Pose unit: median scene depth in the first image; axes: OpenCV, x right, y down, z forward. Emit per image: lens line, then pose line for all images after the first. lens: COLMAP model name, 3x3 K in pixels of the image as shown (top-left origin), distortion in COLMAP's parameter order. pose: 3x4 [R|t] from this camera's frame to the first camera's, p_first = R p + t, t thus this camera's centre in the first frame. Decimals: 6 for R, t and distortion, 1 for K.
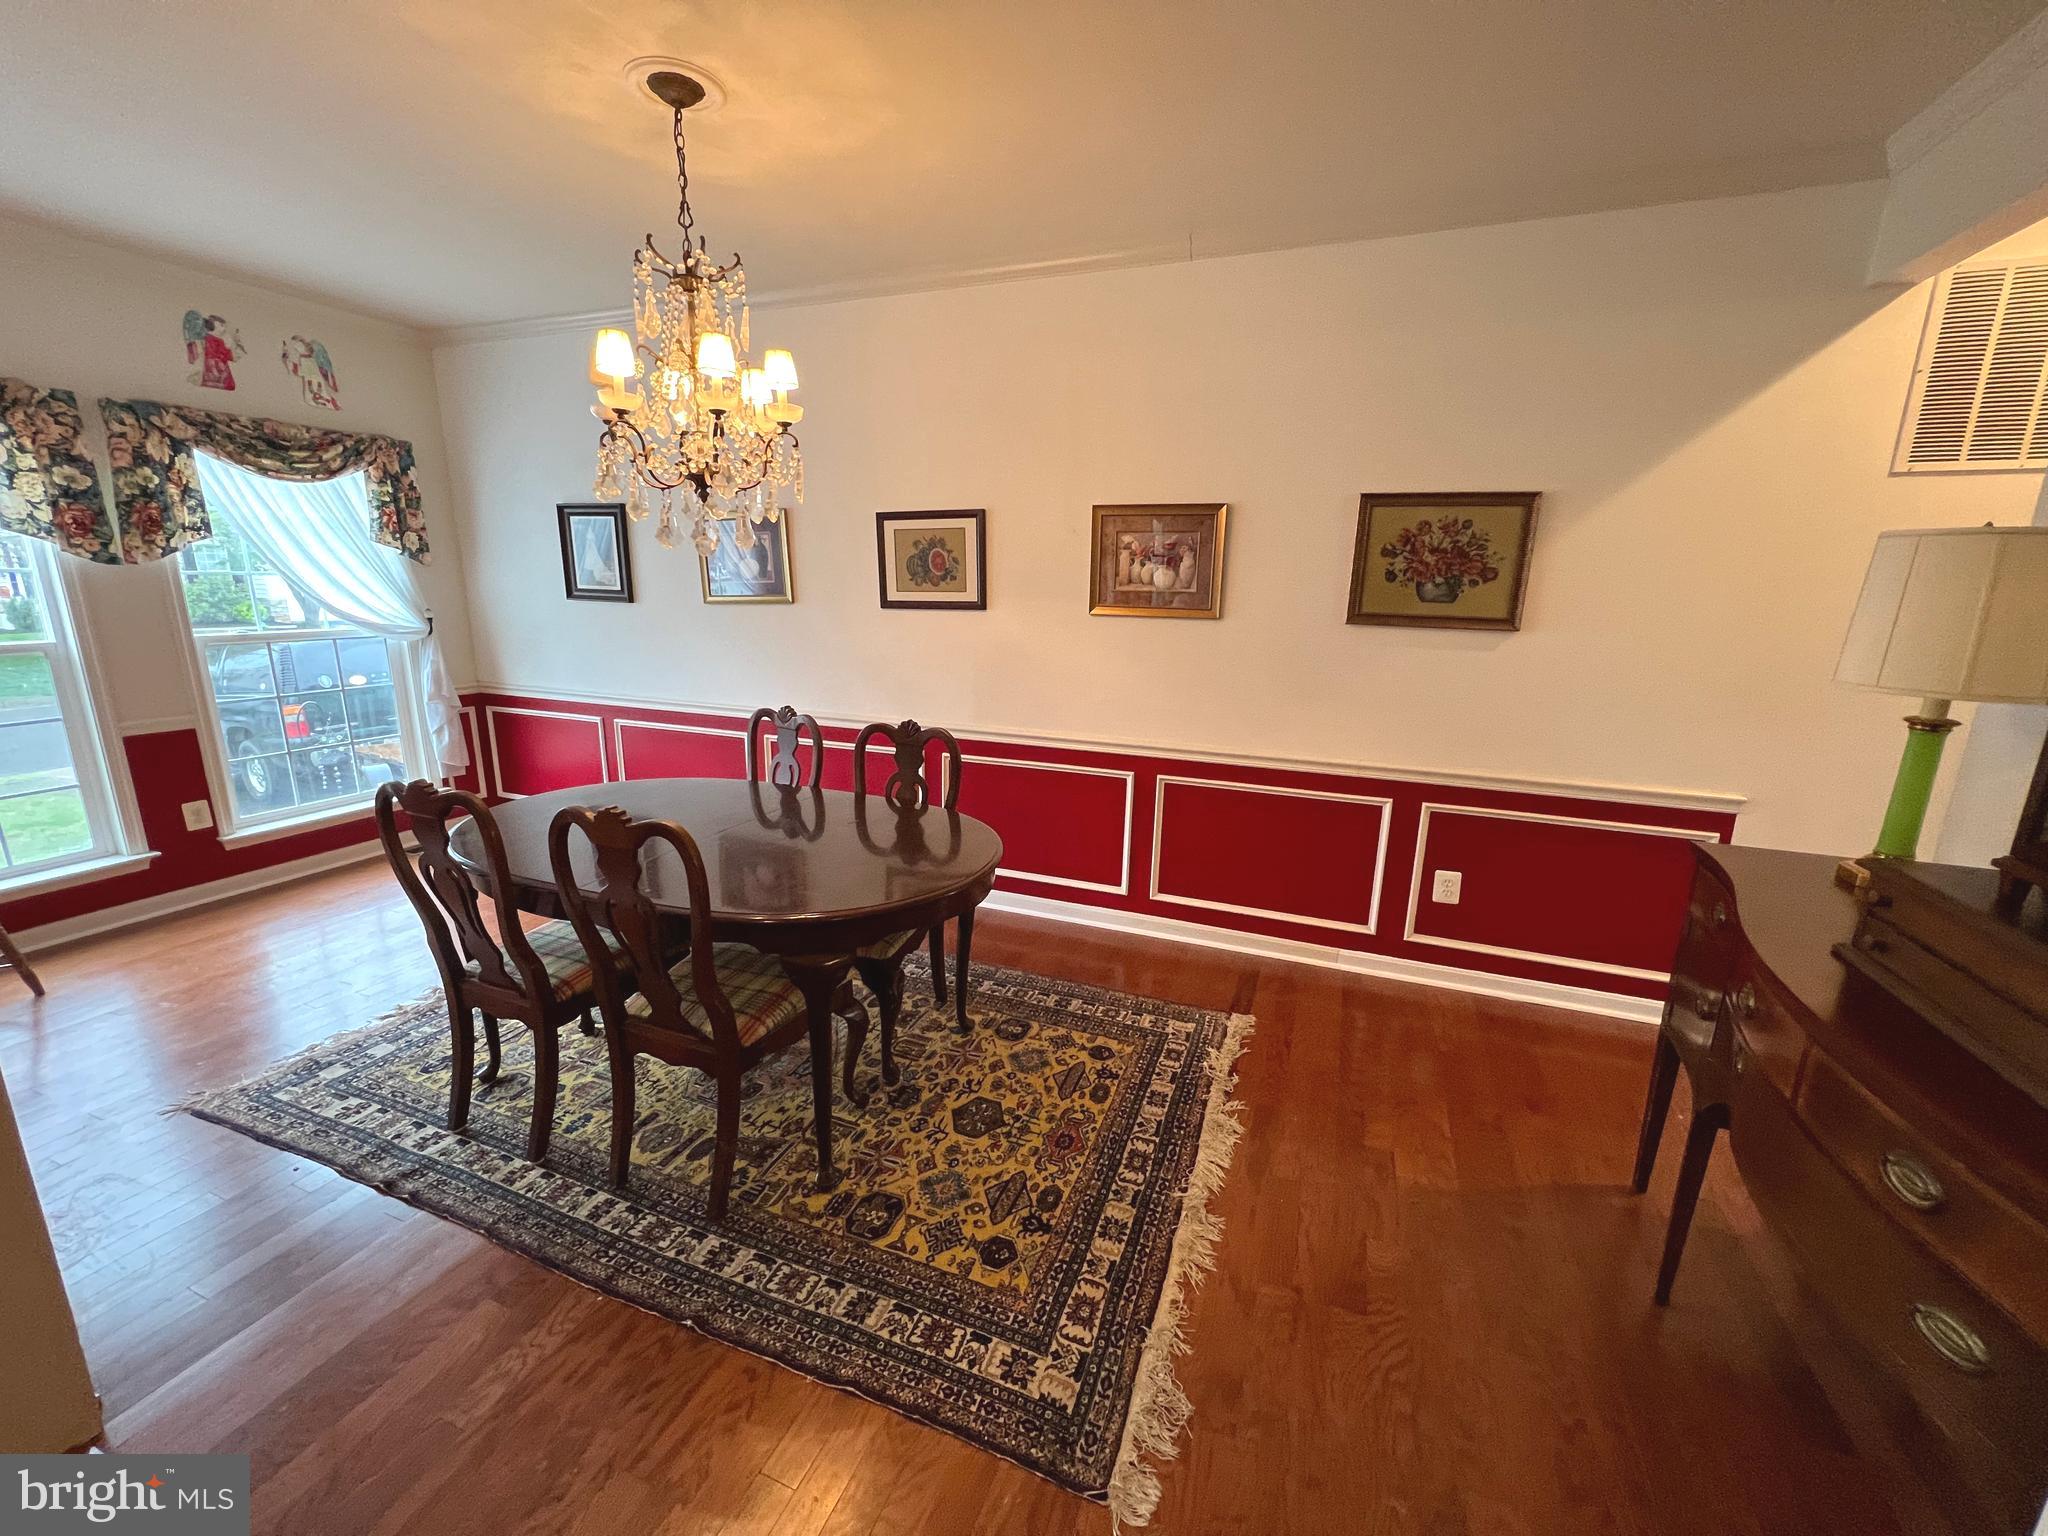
lens RADIAL K [[815.8, 0, 1020.2], [0, 815.8, 770.5], [0, 0, 1]] dist [-0.002155, 0.000335]
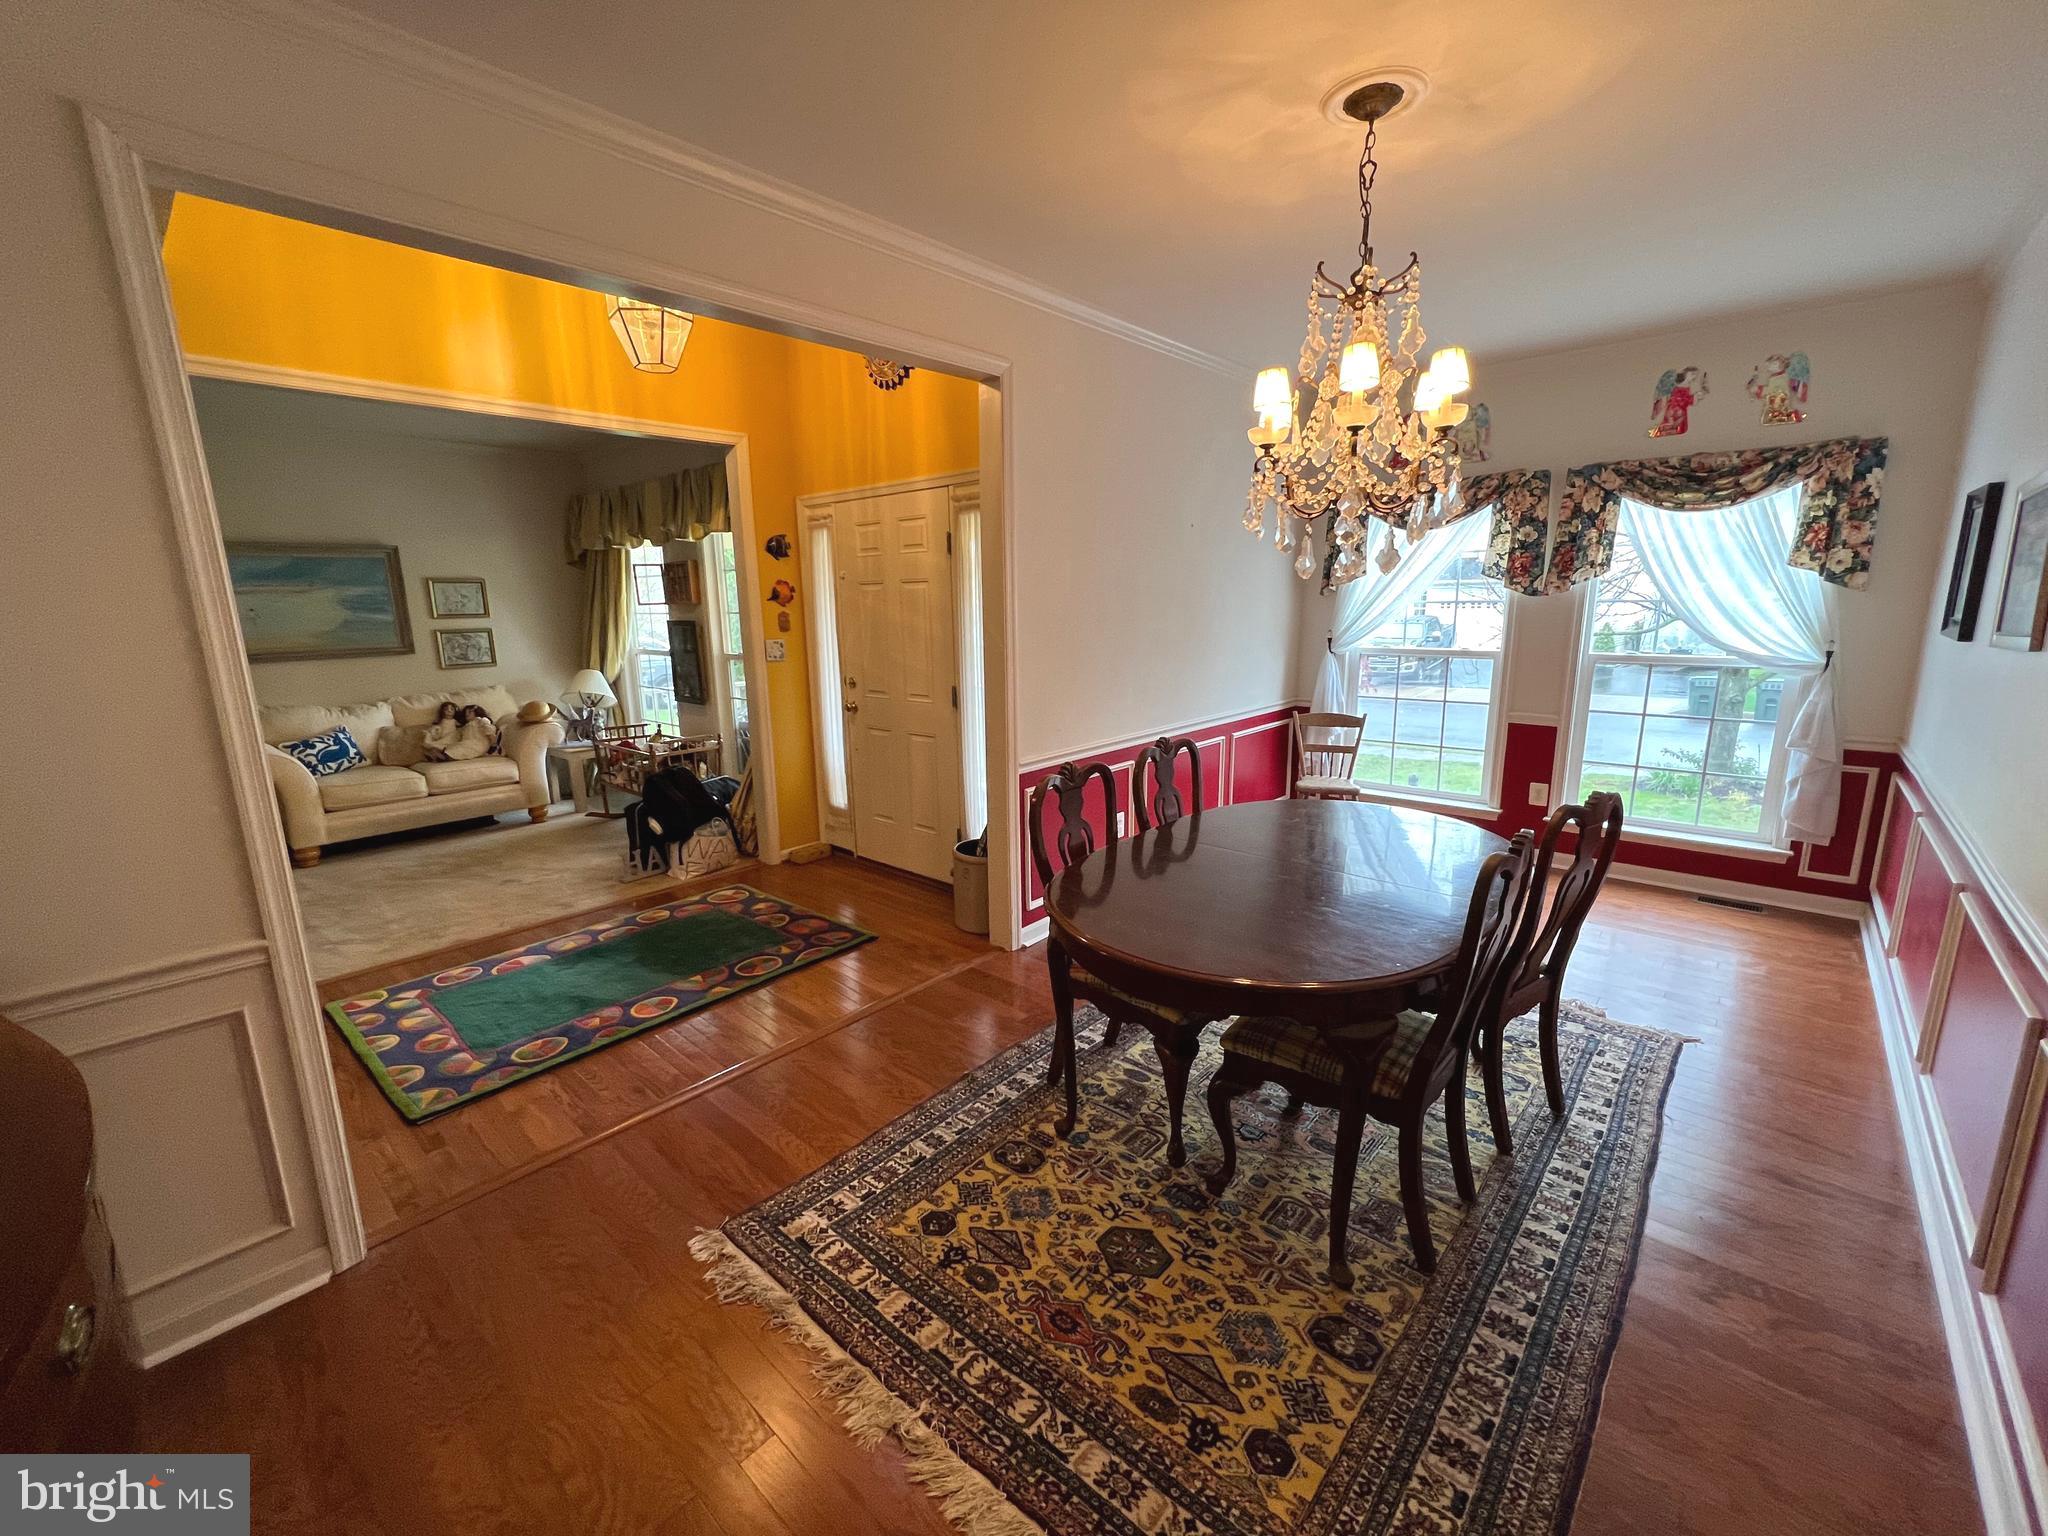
lens RADIAL K [[836.3, 0, 1029.0], [0, 836.3, 774.1], [0, 0, 1]] dist [-0.004150, 0.000023]
pose [[-0.343074, 0.181014, -0.921702, 0.637144], [-0.206797, 0.942624, 0.262097, -0.219130], [0.916262, 0.280524, -0.285957, 0.944527]]
